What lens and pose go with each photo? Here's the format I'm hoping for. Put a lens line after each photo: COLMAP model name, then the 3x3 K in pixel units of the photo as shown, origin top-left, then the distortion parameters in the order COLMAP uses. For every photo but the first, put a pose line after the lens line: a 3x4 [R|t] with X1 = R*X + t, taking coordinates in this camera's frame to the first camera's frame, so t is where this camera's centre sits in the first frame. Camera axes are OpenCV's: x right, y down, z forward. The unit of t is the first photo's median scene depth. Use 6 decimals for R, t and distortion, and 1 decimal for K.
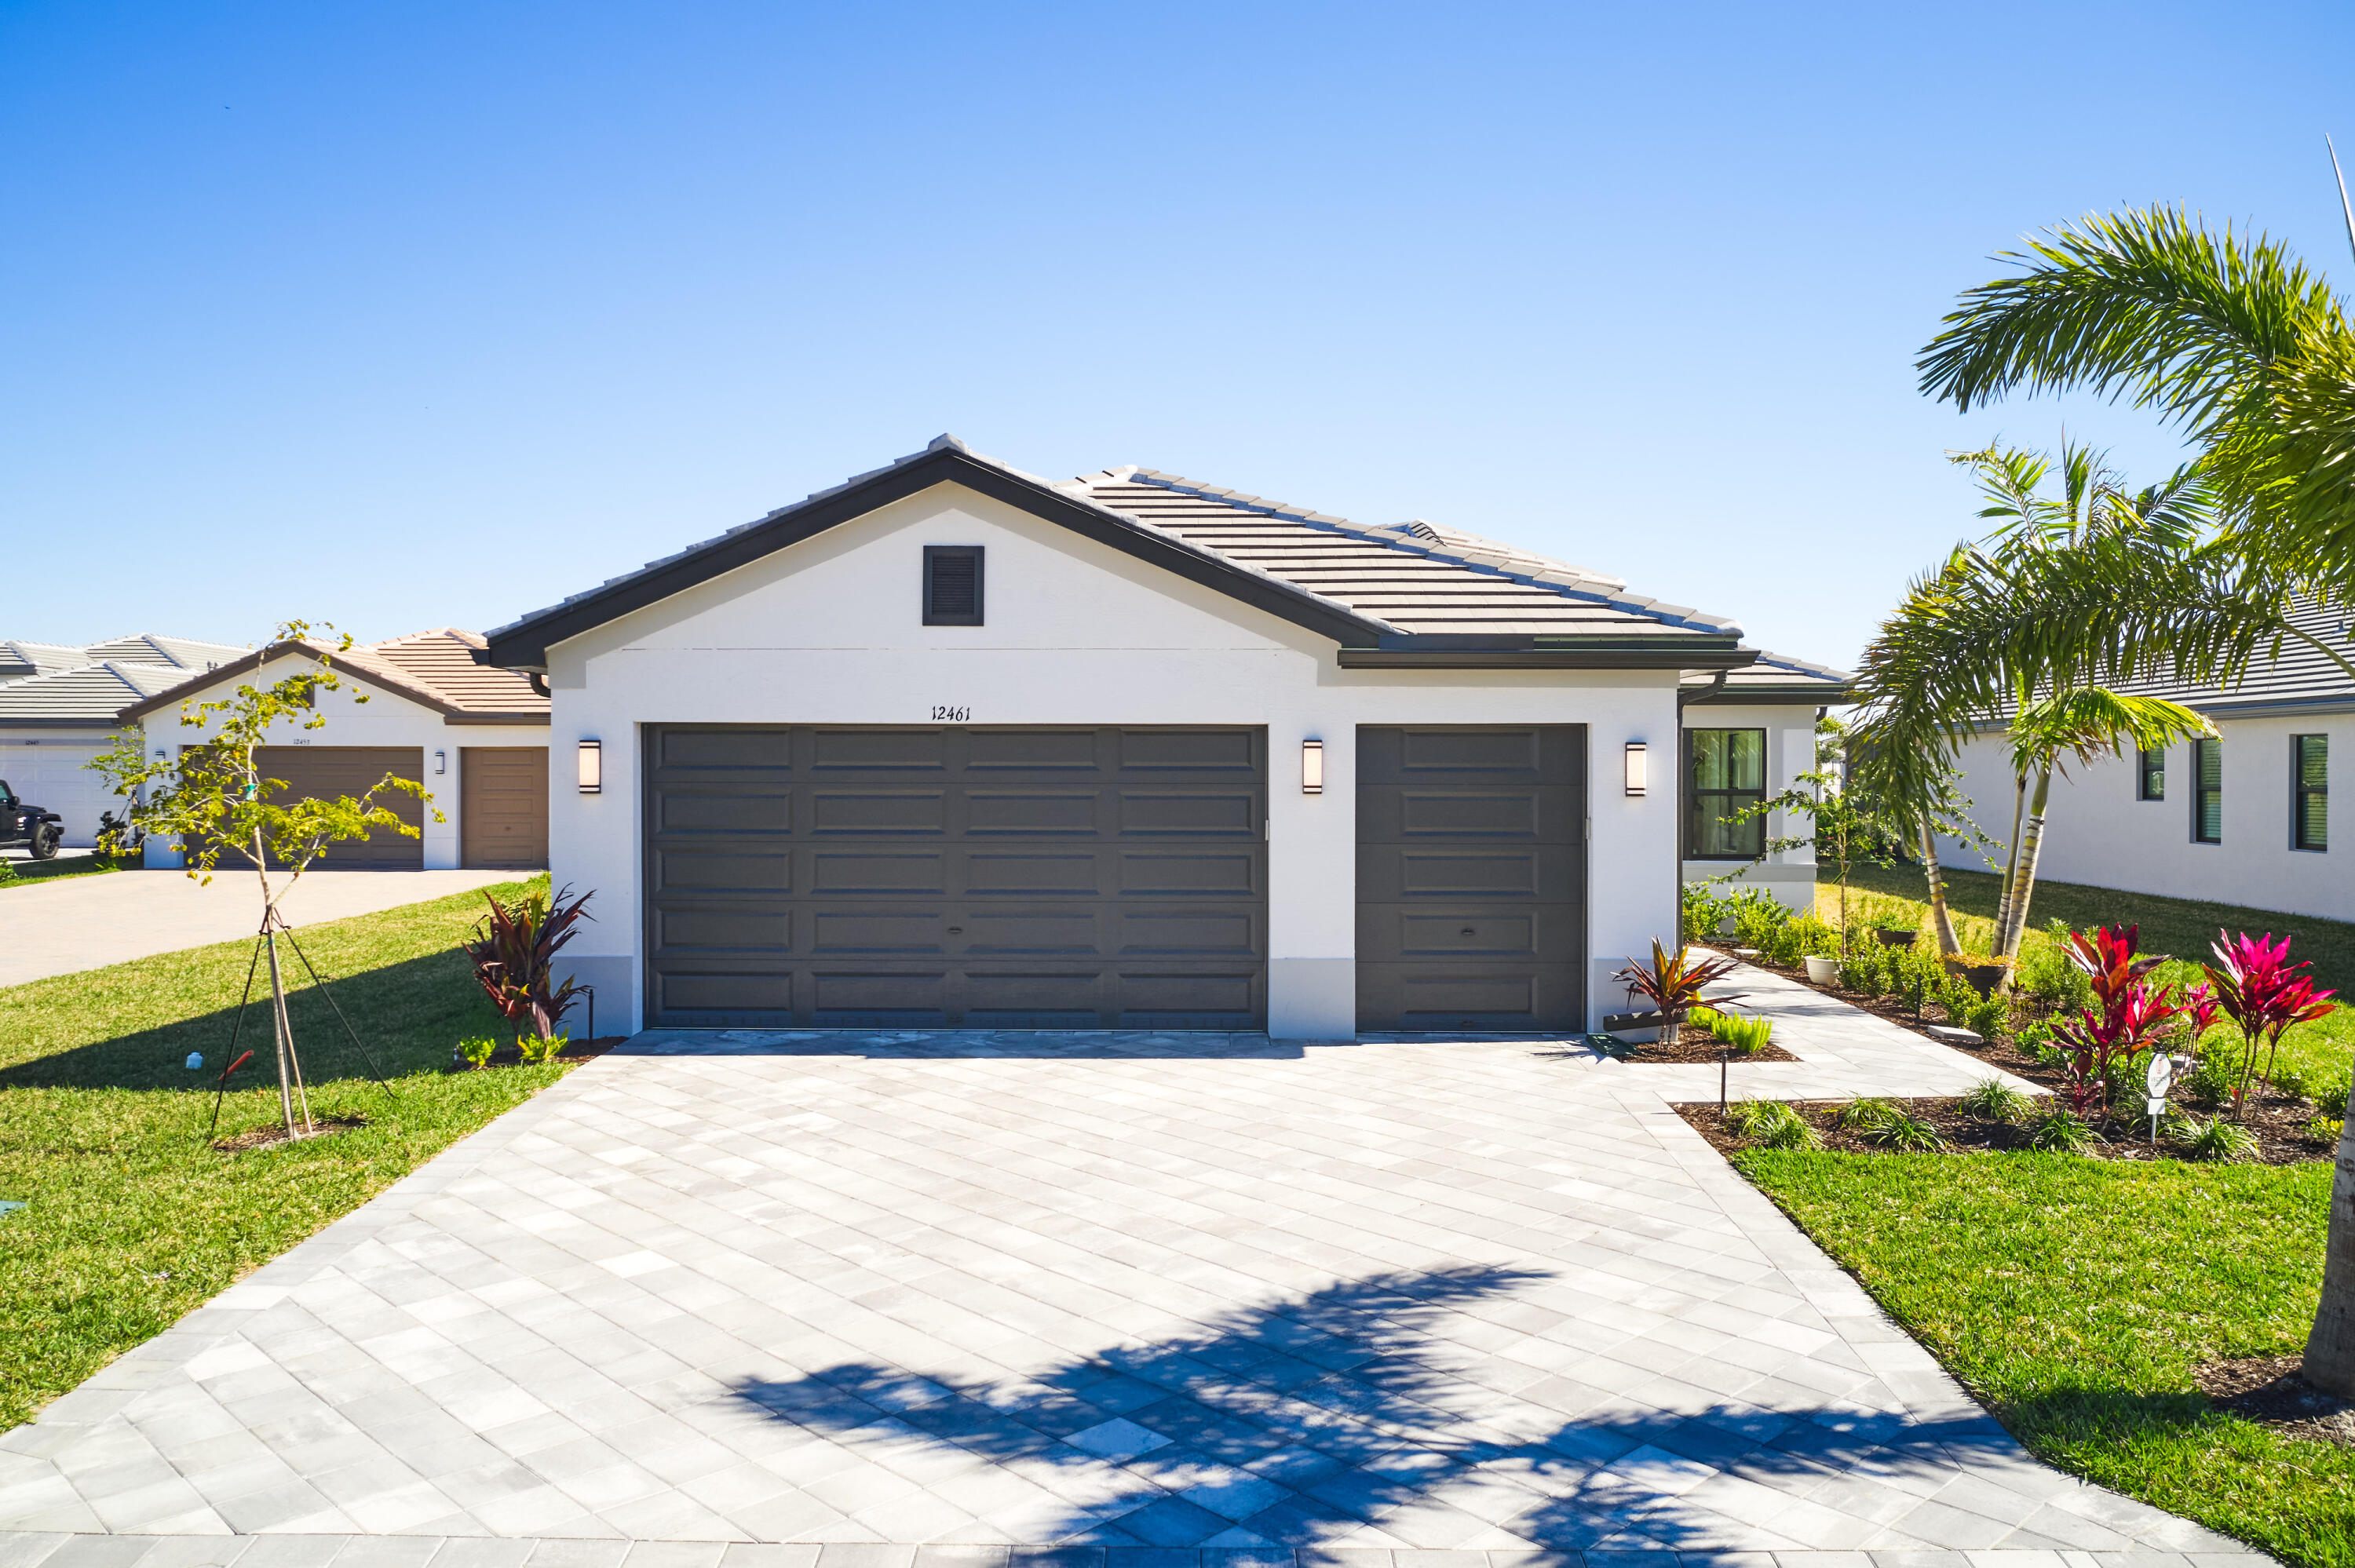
lens RADIAL K [[1837.9, 0, 1177.5], [0, 1837.9, 784.0], [0, 0, 1]] dist [0.008603, 0.006934]
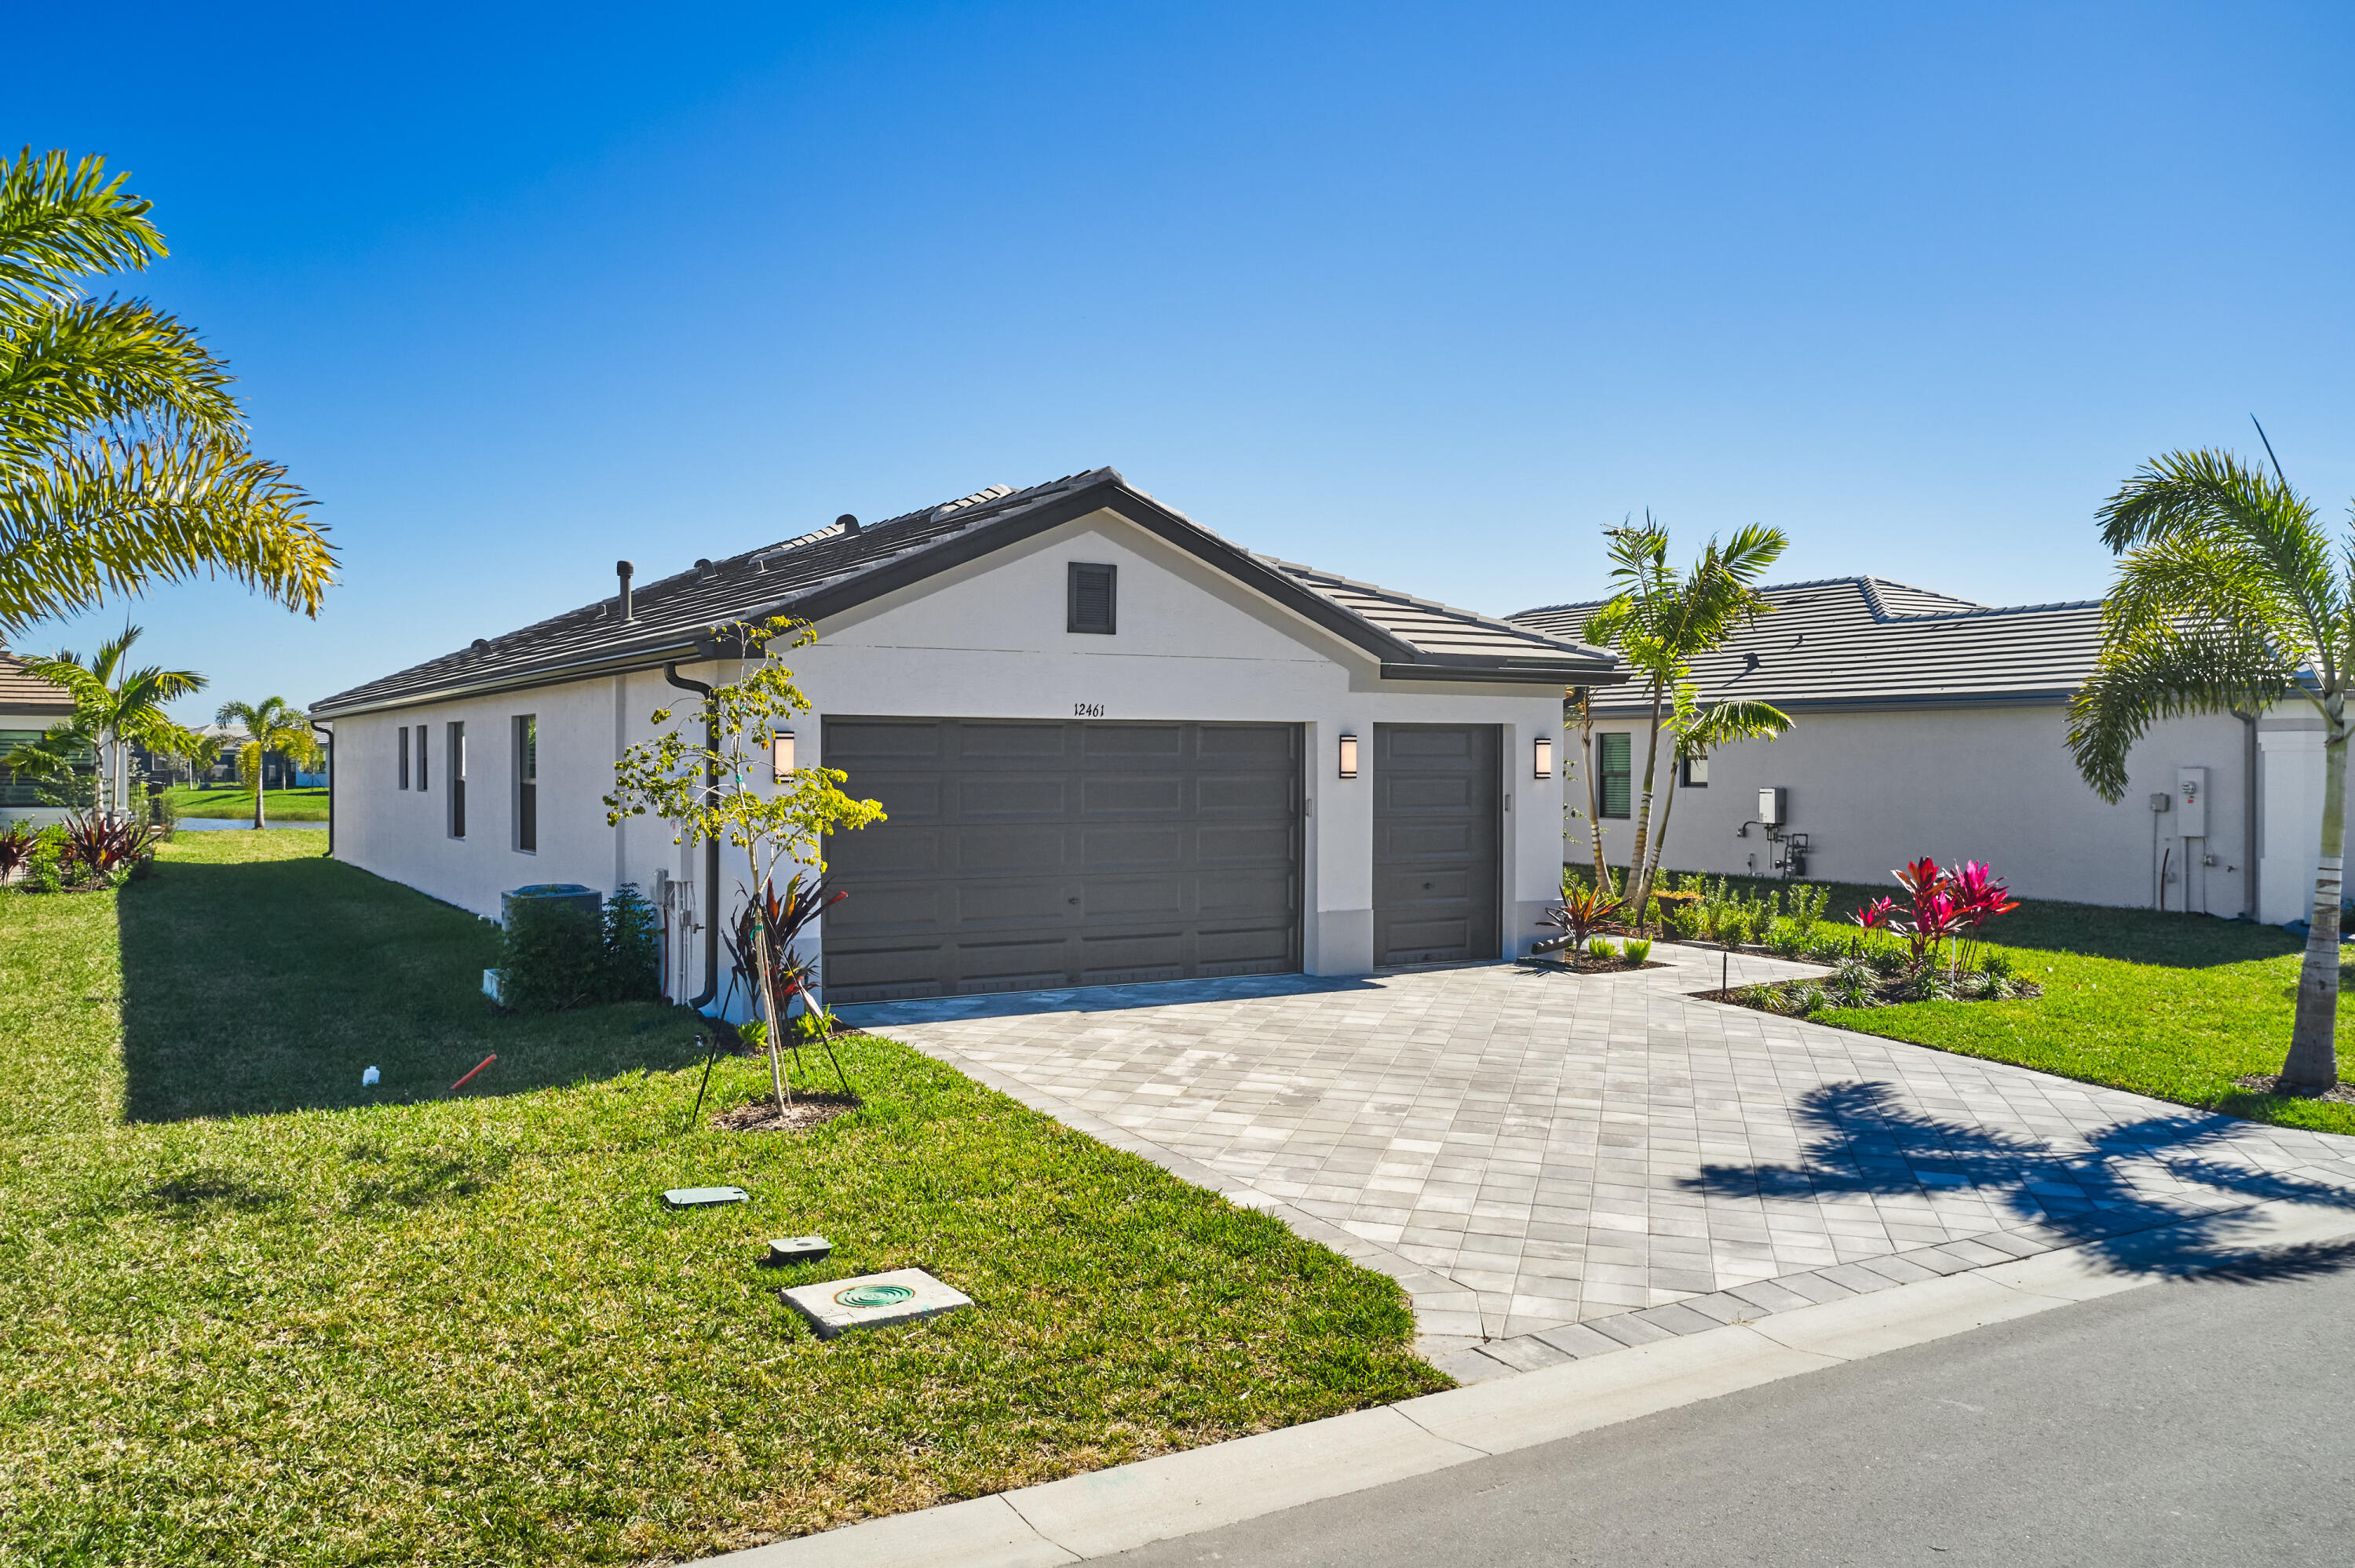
lens RADIAL K [[1837.9, 0, 1177.5], [0, 1837.9, 784.0], [0, 0, 1]] dist [0.008603, 0.006934]
pose [[0.847202, -0.008712, 0.531200, -0.684845], [0.005219, 0.999954, 0.008076, -0.001466], [-0.531245, -0.004070, 0.847208, 0.004932]]
